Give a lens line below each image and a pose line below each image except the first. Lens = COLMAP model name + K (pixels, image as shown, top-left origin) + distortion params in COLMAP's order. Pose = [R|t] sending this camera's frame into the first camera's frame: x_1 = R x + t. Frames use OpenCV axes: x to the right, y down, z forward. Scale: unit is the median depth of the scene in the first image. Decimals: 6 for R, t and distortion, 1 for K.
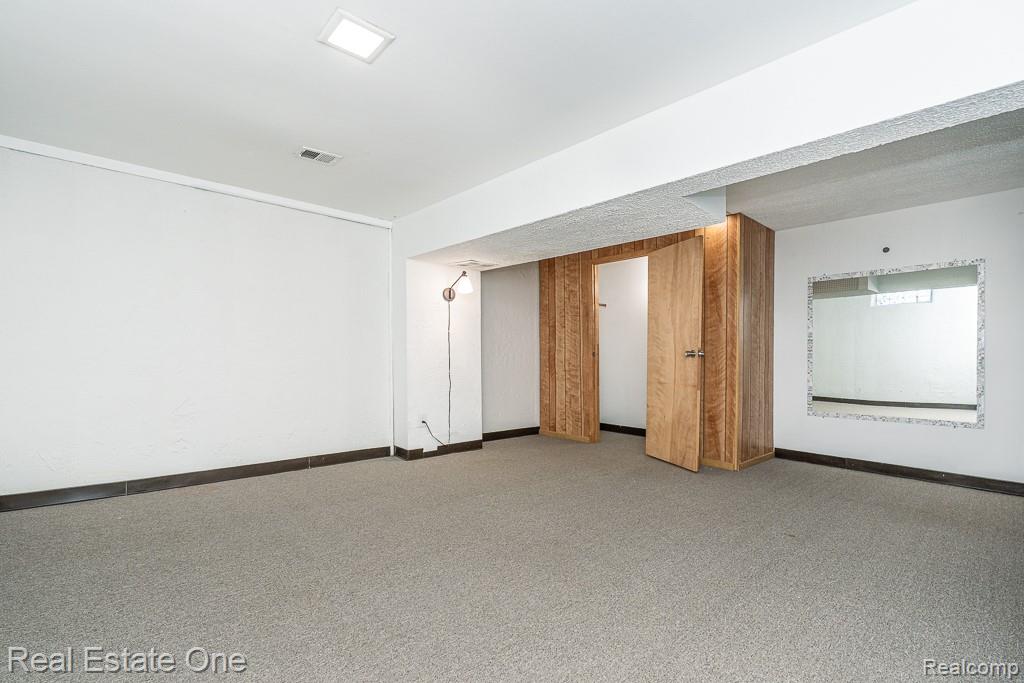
lens RADIAL K [[475.9, 0, 512.7], [0, 475.9, 360.6], [0, 0, 1]] dist [-0.000938, 0.000057]
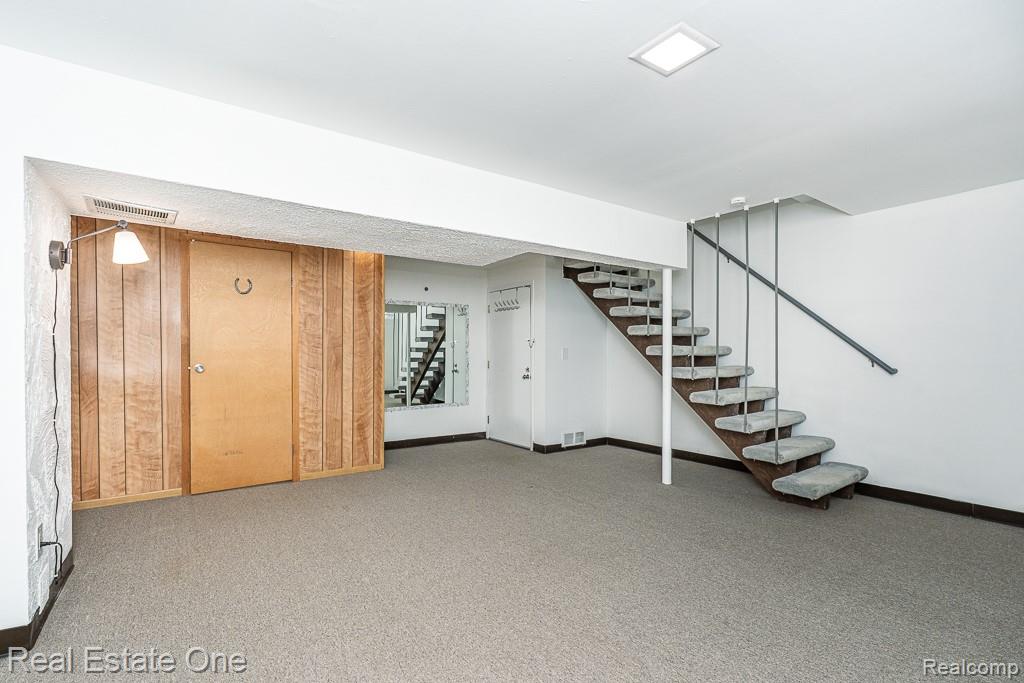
lens RADIAL K [[474.8, 0, 510.3], [0, 474.8, 352.3], [0, 0, 1]] dist [-0.001423, 0.000069]
pose [[0.125940, -0.005333, 0.992024, -0.587233], [0.008609, 0.999954, 0.004283, -0.044772], [-0.992000, 0.008001, 0.125980, 0.547268]]
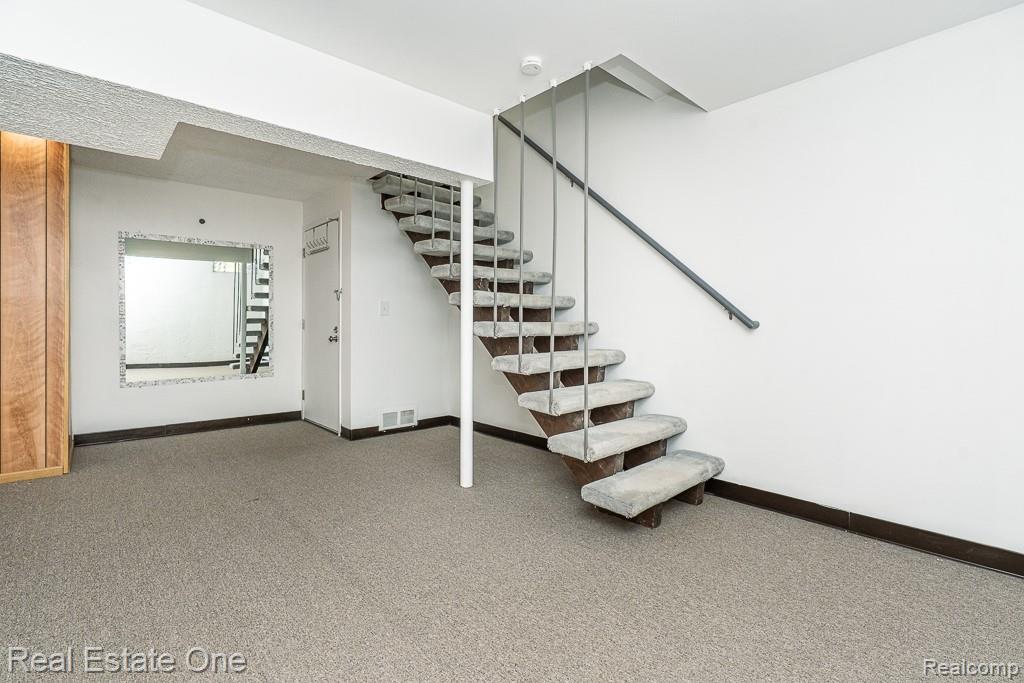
lens RADIAL K [[478.8, 0, 514.6], [0, 478.8, 325.0], [0, 0, 1]] dist [-0.002444, -0.000001]
pose [[0.003429, -0.012906, 0.999911, -0.274747], [0.003486, 0.999911, 0.012894, -0.010874], [-0.999988, 0.003442, 0.003474, 0.280588]]
